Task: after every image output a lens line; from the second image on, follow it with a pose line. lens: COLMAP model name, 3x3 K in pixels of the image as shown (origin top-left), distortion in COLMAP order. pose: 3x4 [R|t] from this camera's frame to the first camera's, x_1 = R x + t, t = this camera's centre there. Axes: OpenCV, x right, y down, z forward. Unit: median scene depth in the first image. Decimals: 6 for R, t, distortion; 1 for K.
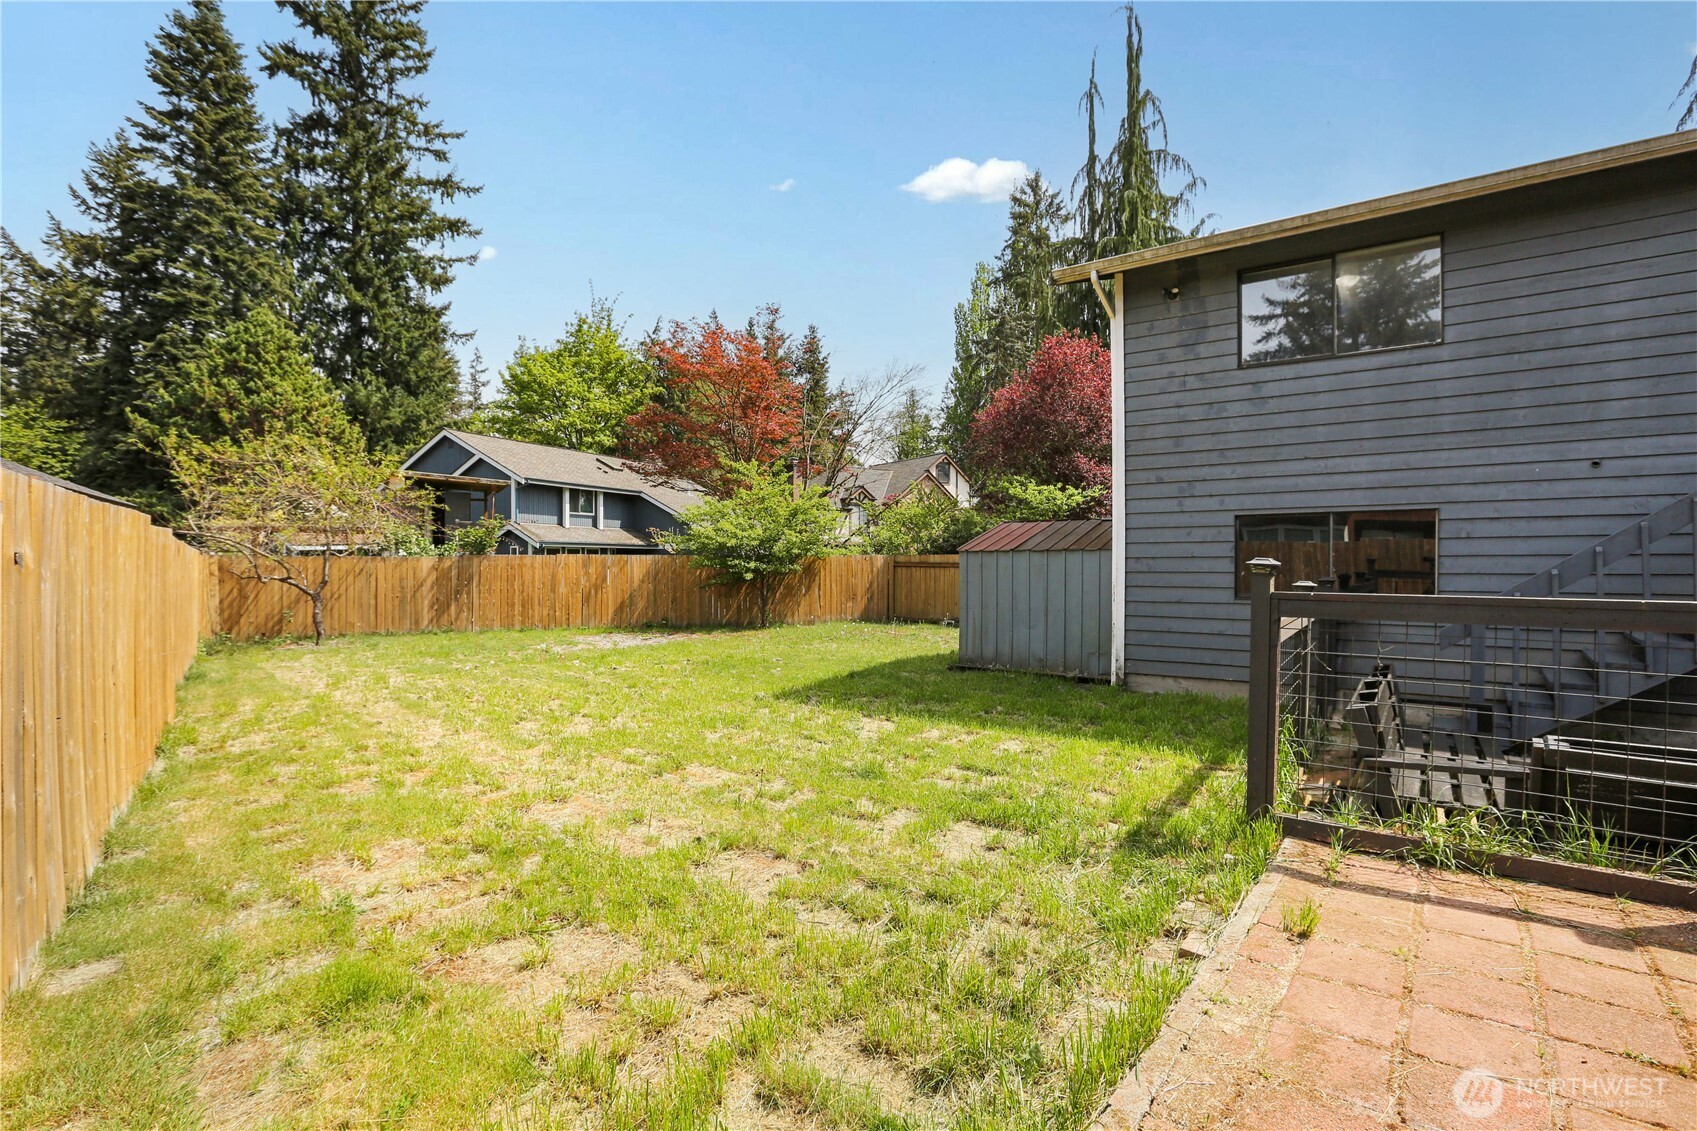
lens RADIAL K [[795.3, 0, 846.4], [0, 795.3, 570.9], [0, 0, 1]] dist [0.000139, 0.000252]
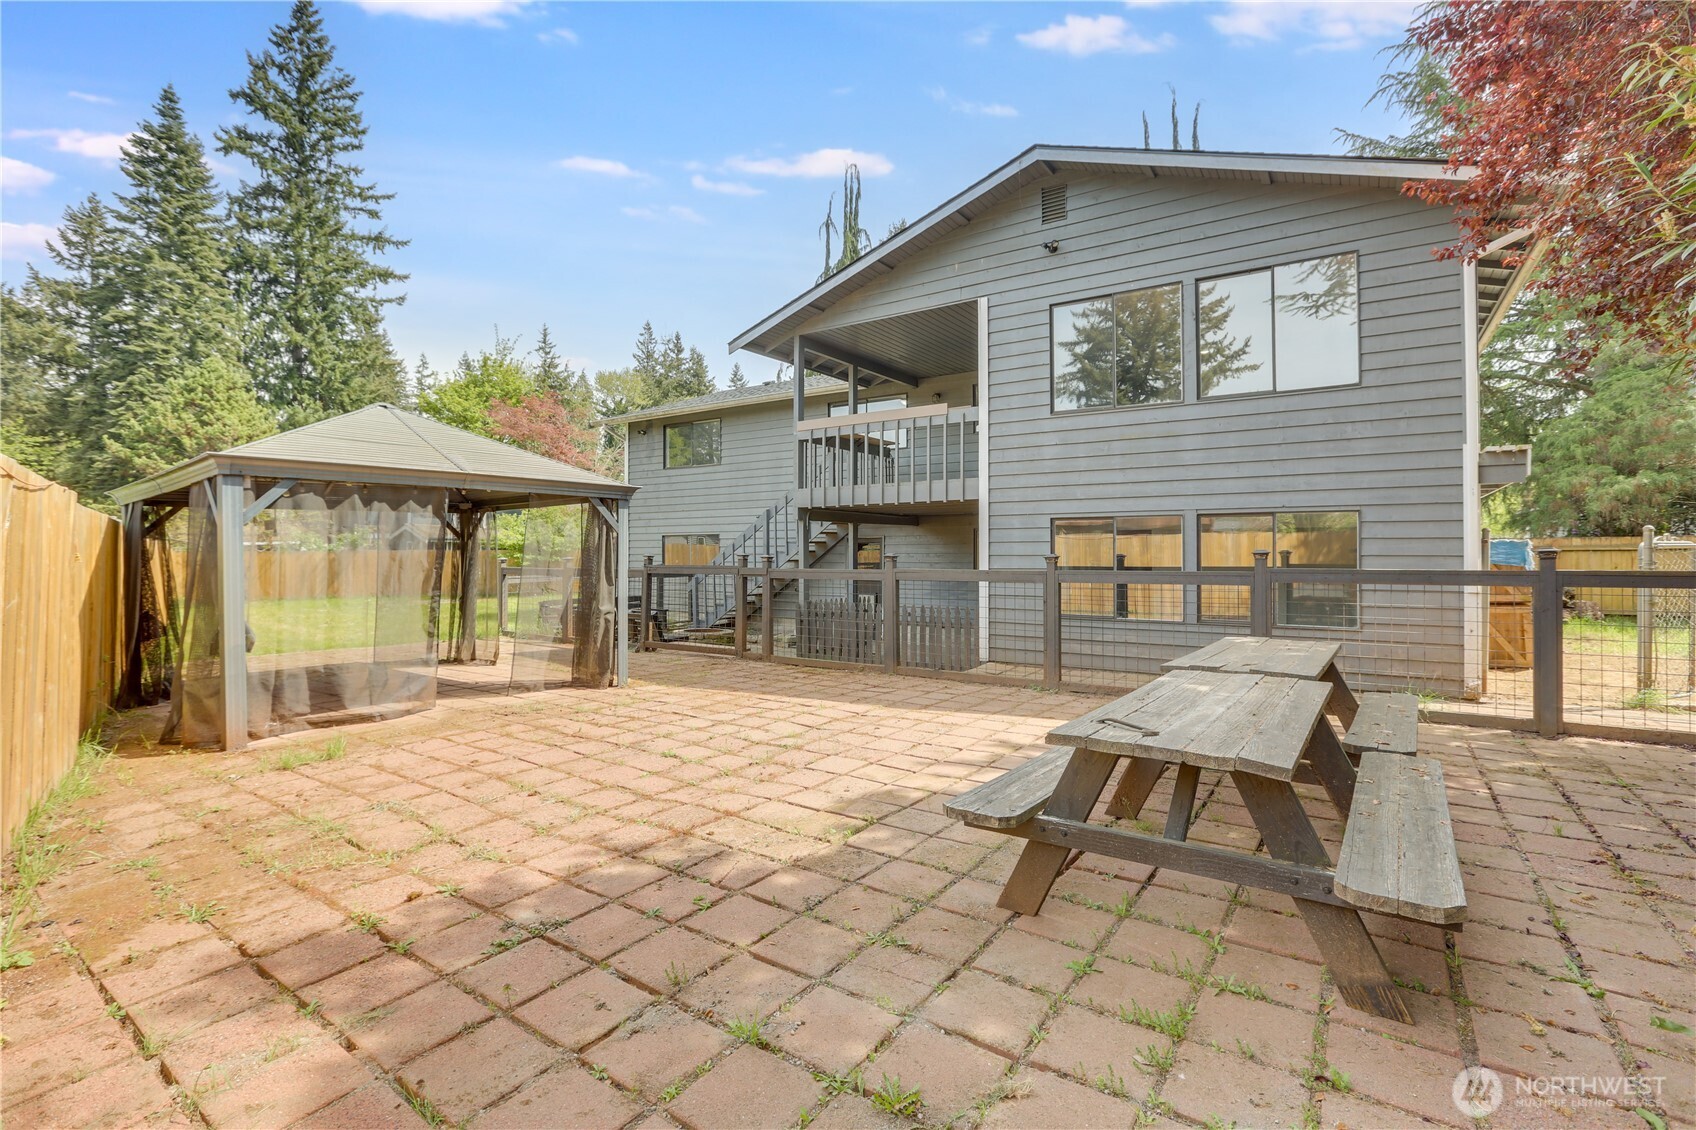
lens RADIAL K [[790.8, 0, 848.5], [0, 790.8, 543.8], [0, 0, 1]] dist [-0.001306, 0.012307]
pose [[0.999121, 0.001774, 0.041879, 0.176988], [-0.000724, 0.999685, -0.025077, 0.002924], [-0.041911, 0.025025, 0.998808, -0.239494]]
